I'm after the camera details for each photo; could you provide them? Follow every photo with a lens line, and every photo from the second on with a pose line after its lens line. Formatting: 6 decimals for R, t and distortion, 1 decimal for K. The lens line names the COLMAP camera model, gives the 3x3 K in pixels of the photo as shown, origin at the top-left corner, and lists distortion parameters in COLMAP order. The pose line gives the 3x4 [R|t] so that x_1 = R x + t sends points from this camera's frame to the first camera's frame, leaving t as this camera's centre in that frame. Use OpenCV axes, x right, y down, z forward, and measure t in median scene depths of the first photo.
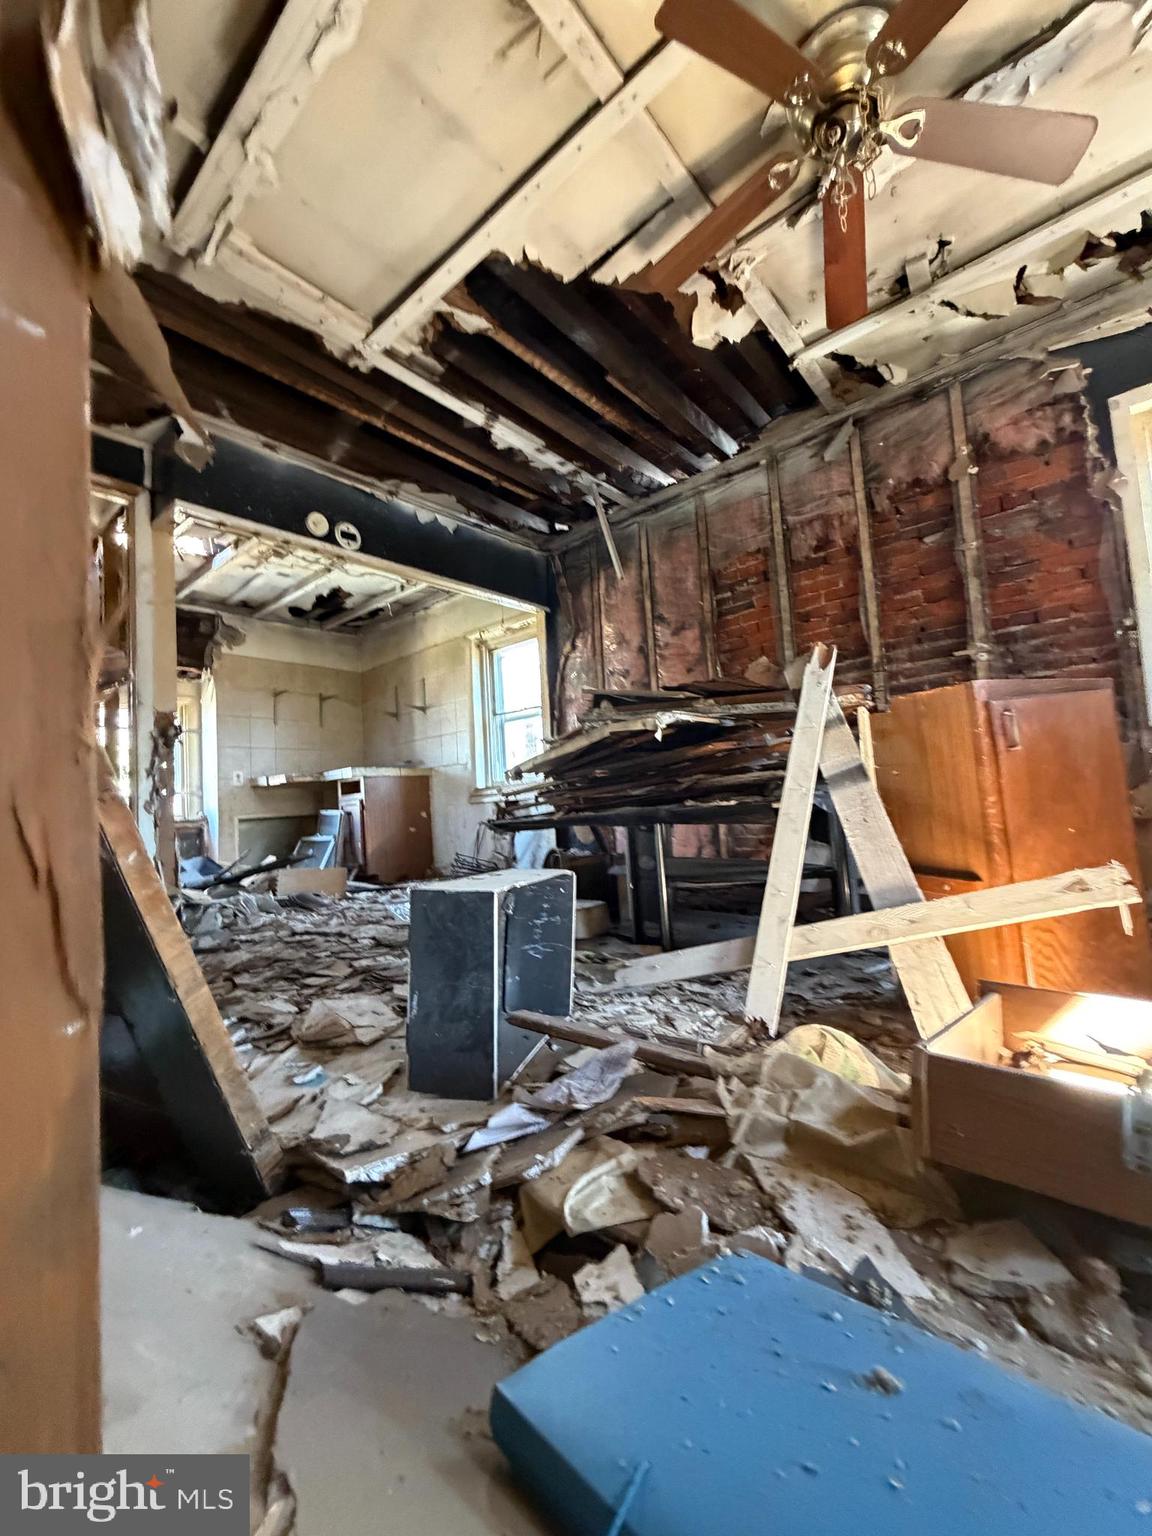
lens RADIAL K [[614.5, 0, 572.6], [0, 614.5, 764.0], [0, 0, 1]] dist [0.001374, -0.000314]
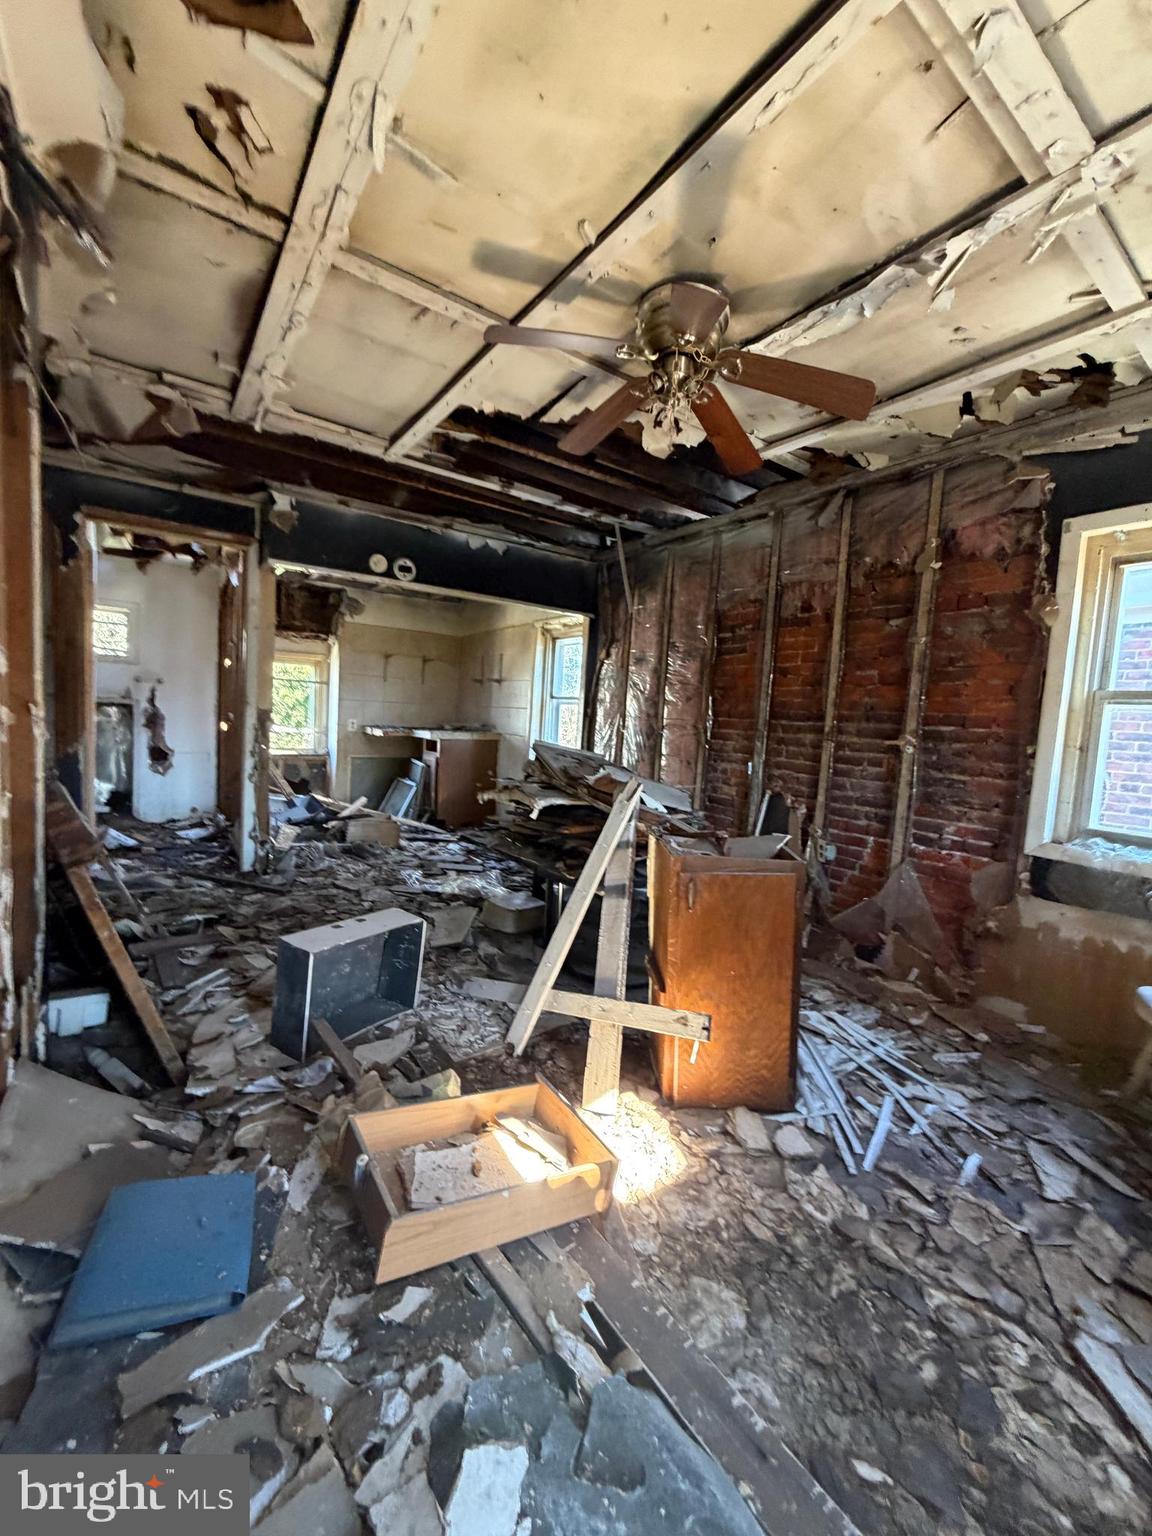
lens RADIAL K [[614.5, 0, 575.3], [0, 614.5, 761.5], [0, 0, 1]] dist [0.001374, -0.000314]
pose [[0.961629, 0.132376, -0.240303, 0.401797], [-0.095918, 0.982837, 0.157576, -0.288196], [0.257038, -0.128480, 0.957823, -0.177188]]
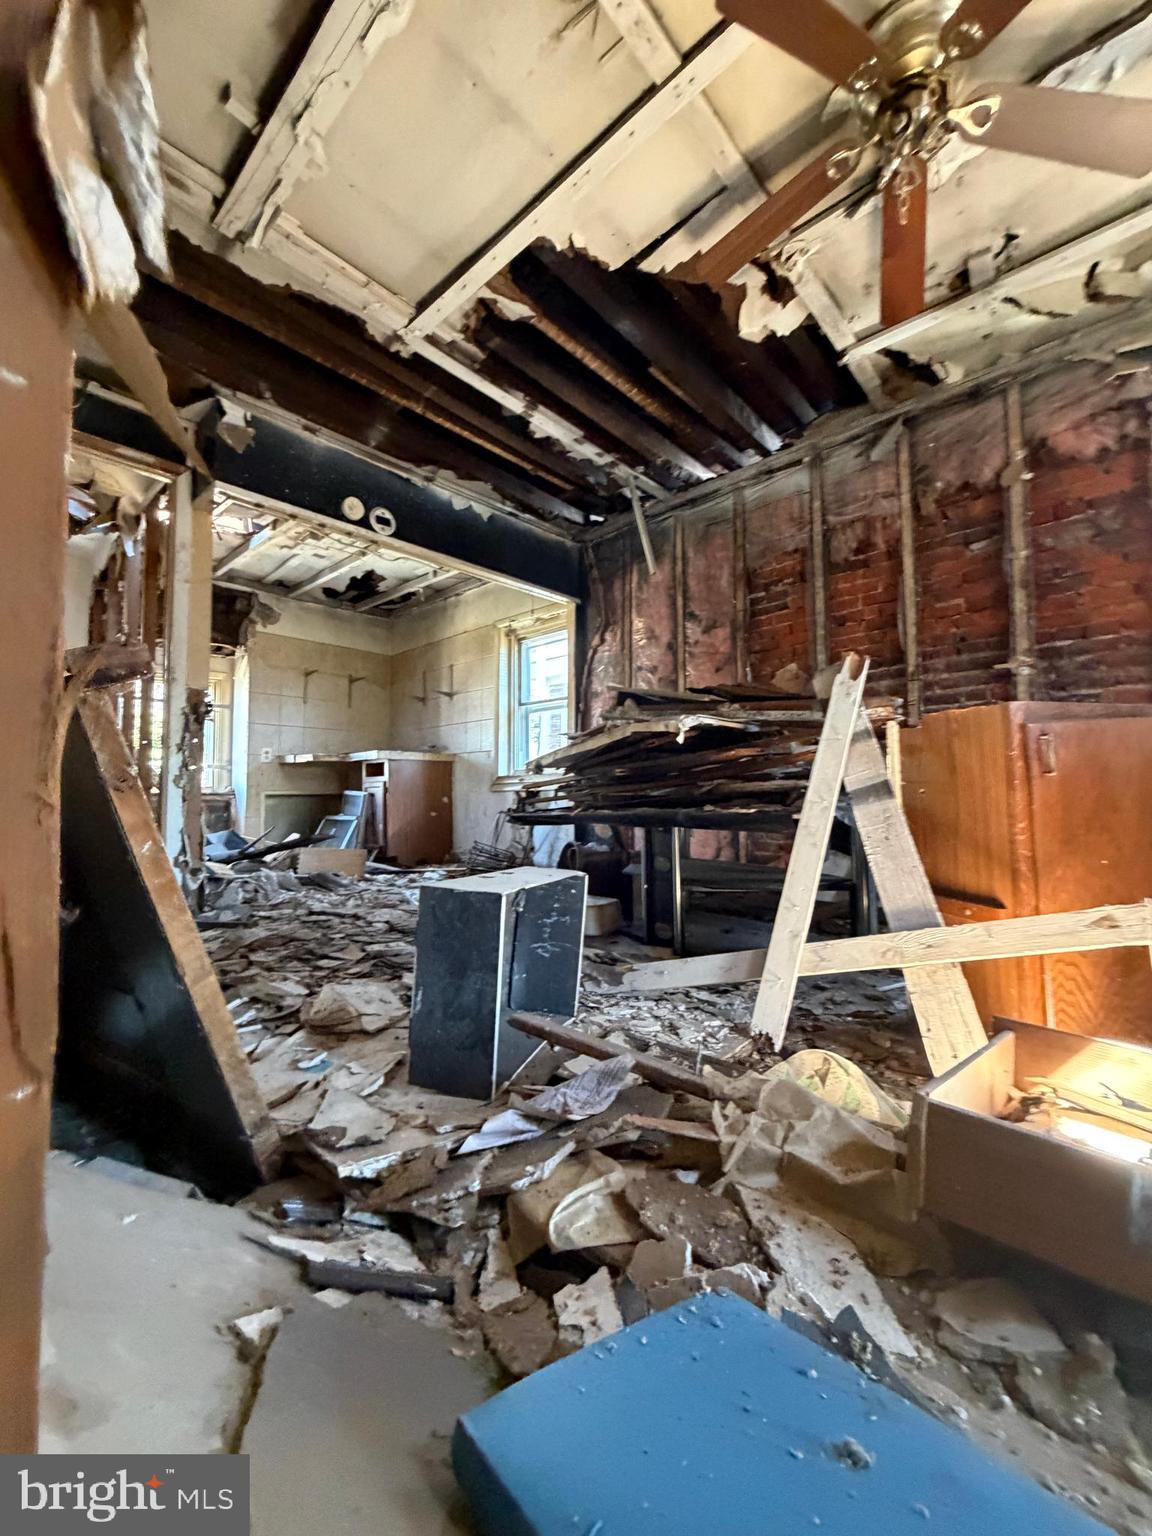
lens RADIAL K [[614.5, 0, 571.9], [0, 614.5, 763.9], [0, 0, 1]] dist [0.001374, -0.000314]
pose [[0.997767, 0.052480, -0.041317, 0.006520], [-0.051720, 0.998476, 0.019255, -0.012237], [0.042264, -0.017075, 0.998961, 0.003851]]
